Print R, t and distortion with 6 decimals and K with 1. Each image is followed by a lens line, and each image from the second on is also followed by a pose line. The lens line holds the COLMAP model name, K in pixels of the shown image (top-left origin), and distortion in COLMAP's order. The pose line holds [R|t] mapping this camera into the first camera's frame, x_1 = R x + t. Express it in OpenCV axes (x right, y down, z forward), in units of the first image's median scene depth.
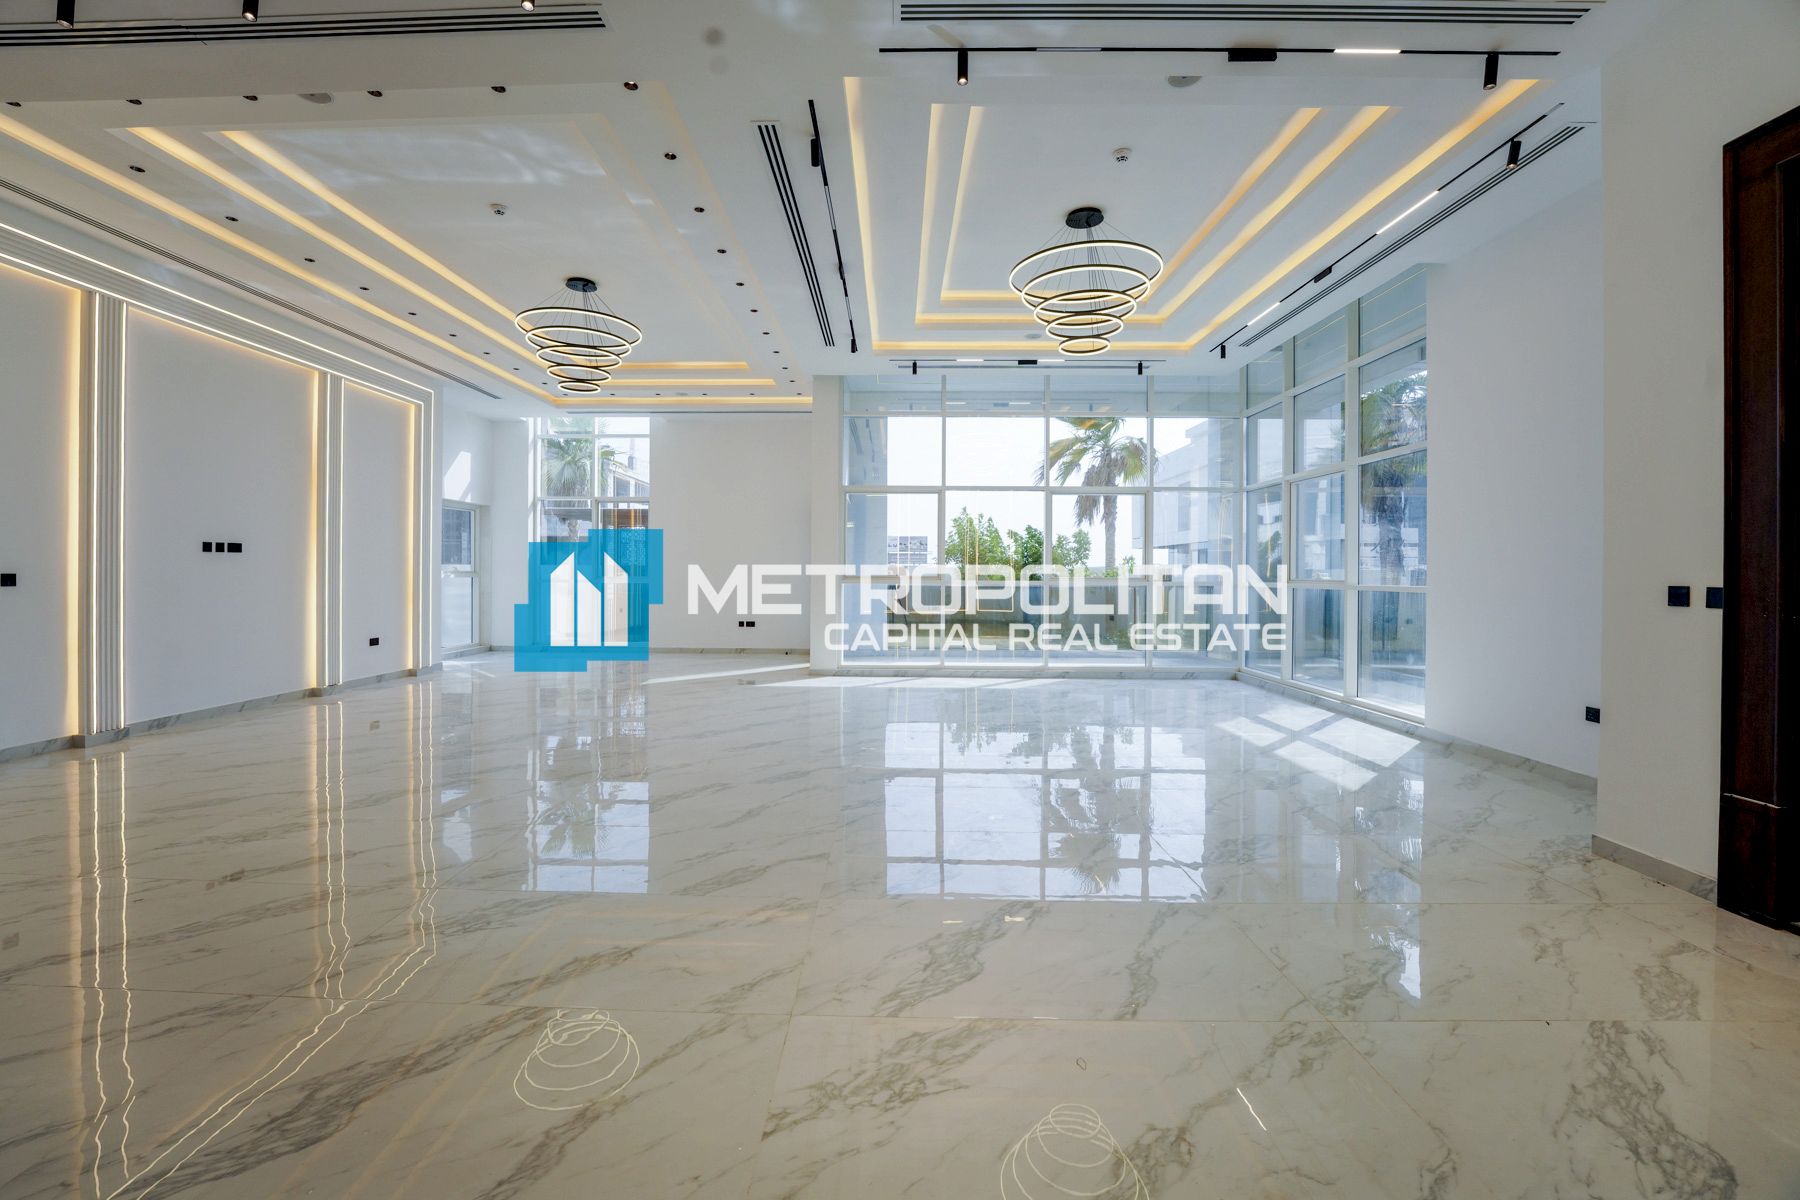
lens RADIAL K [[734.0, 0, 870.5], [0, 734.0, 577.6], [0, 0, 1]] dist [-0.026442, 0.001535]
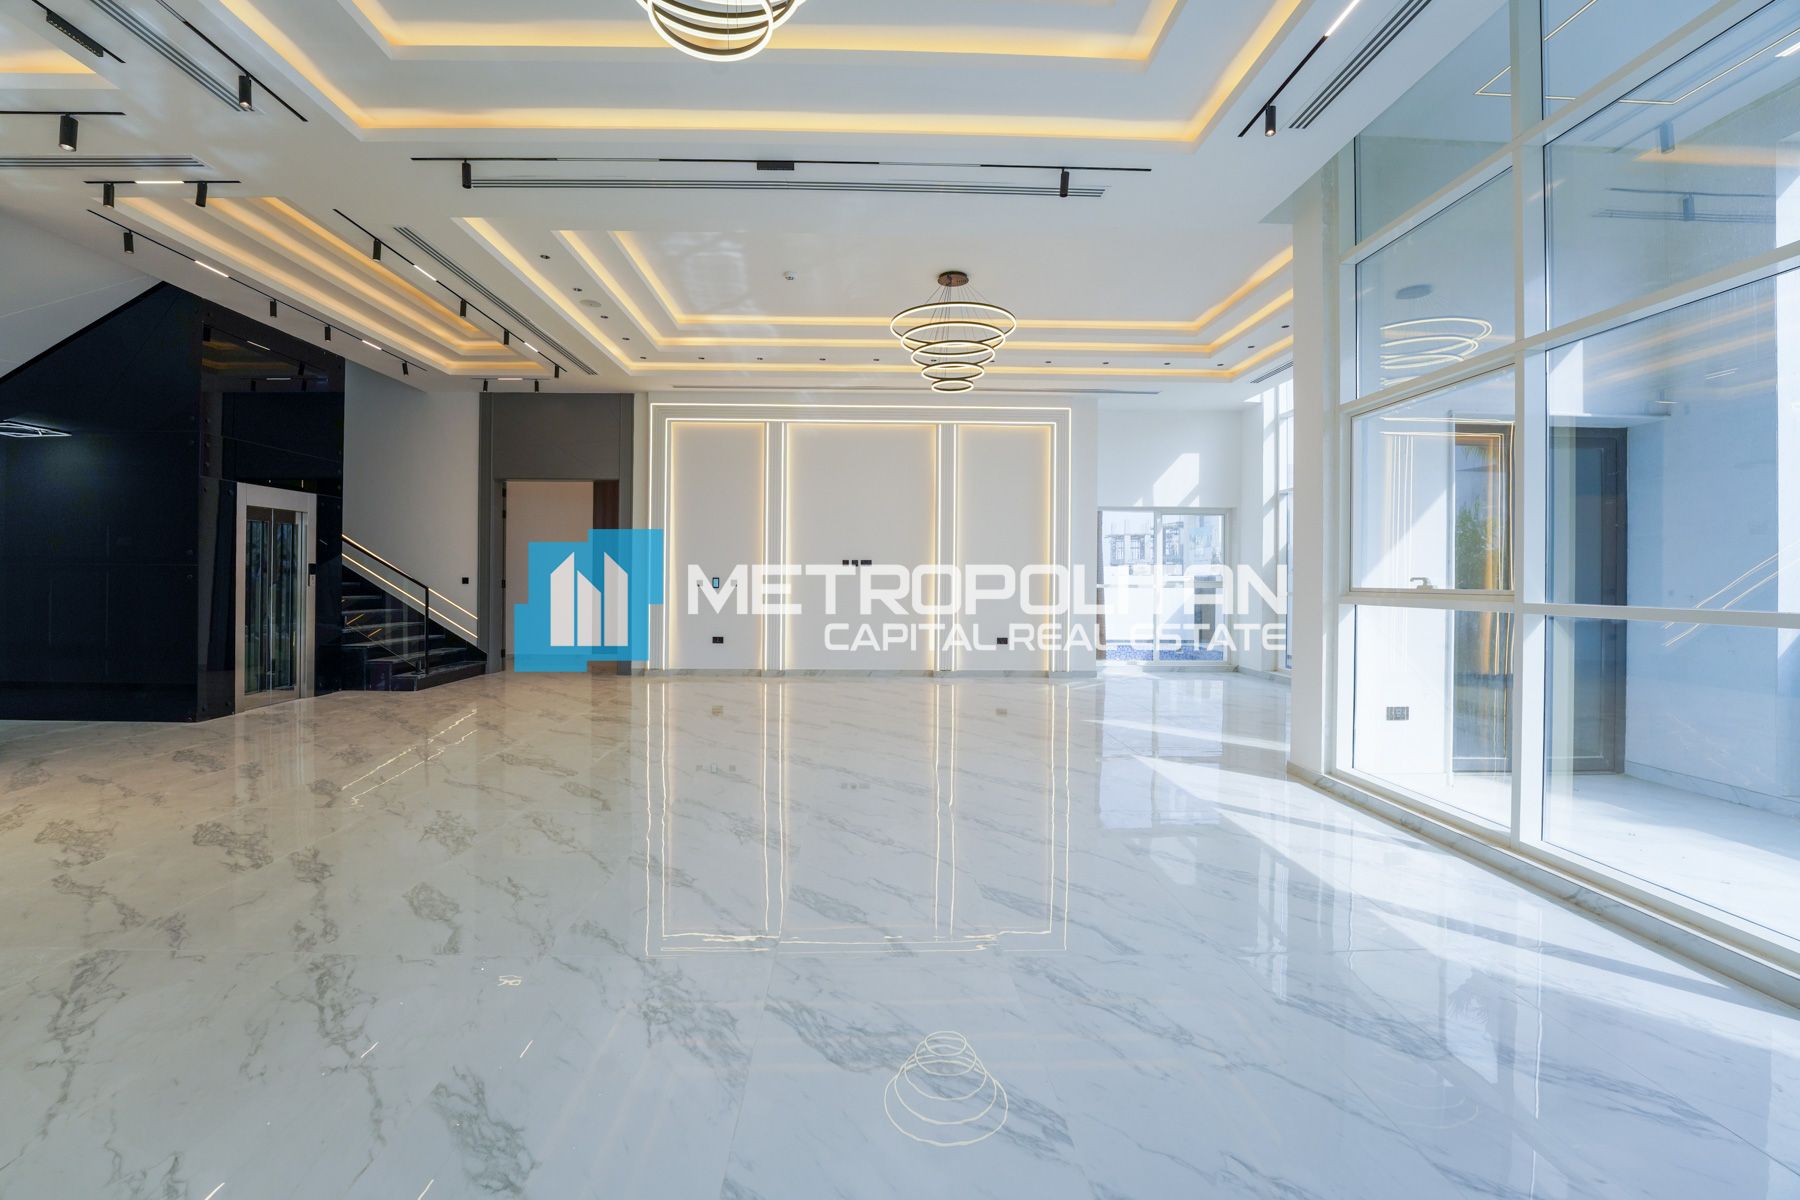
lens RADIAL K [[734.0, 0, 901.1], [0, 734.0, 580.3], [0, 0, 1]] dist [-0.026442, 0.001535]
pose [[0.068668, -0.003219, -0.997634, 0.502761], [-0.013671, 0.999898, -0.004168, -0.001307], [0.997546, 0.013925, 0.068617, 0.799972]]
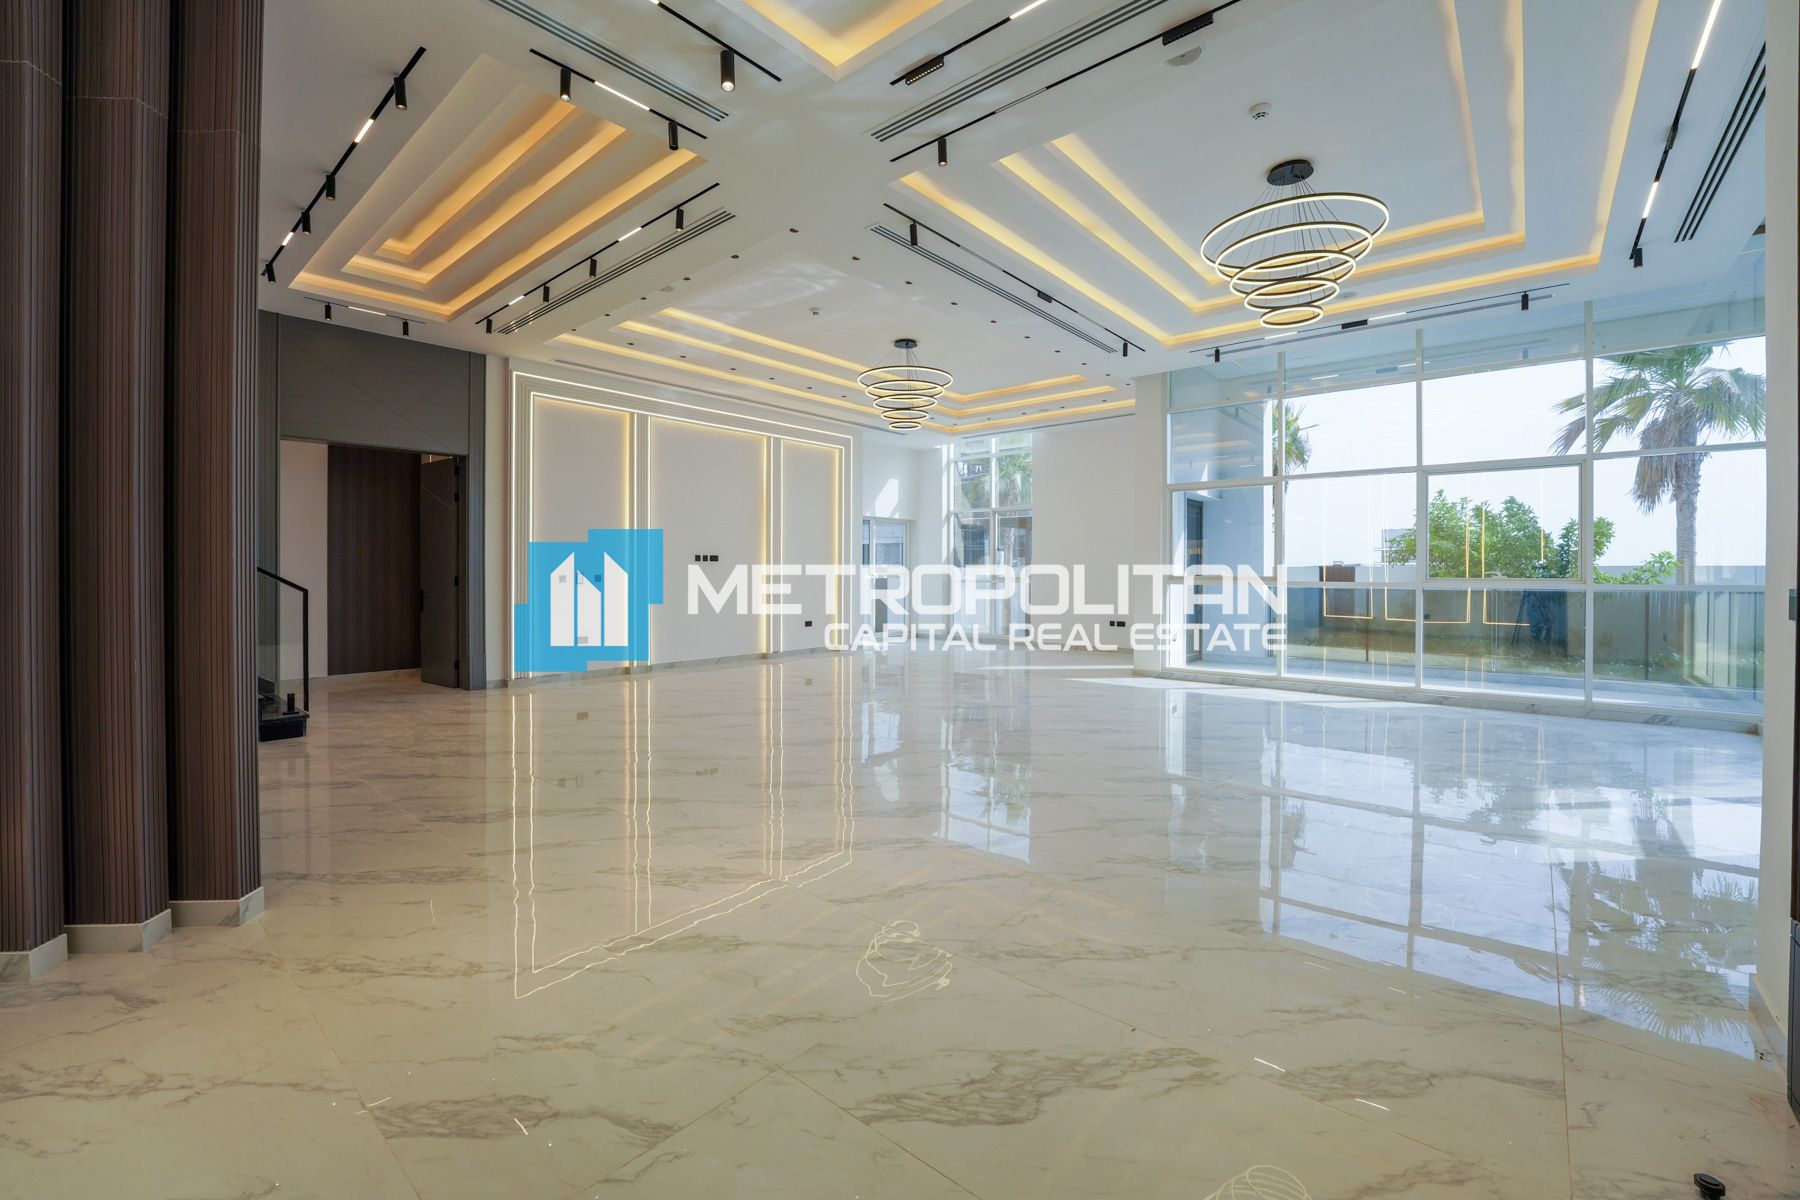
lens RADIAL K [[734.0, 0, 877.9], [0, 734.0, 580.0], [0, 0, 1]] dist [-0.026442, 0.001535]
pose [[0.769817, 0.002771, -0.638259, 0.335604], [-0.001792, 0.999996, 0.002180, 0.001241], [0.638263, -0.000534, 0.769819, 0.000991]]
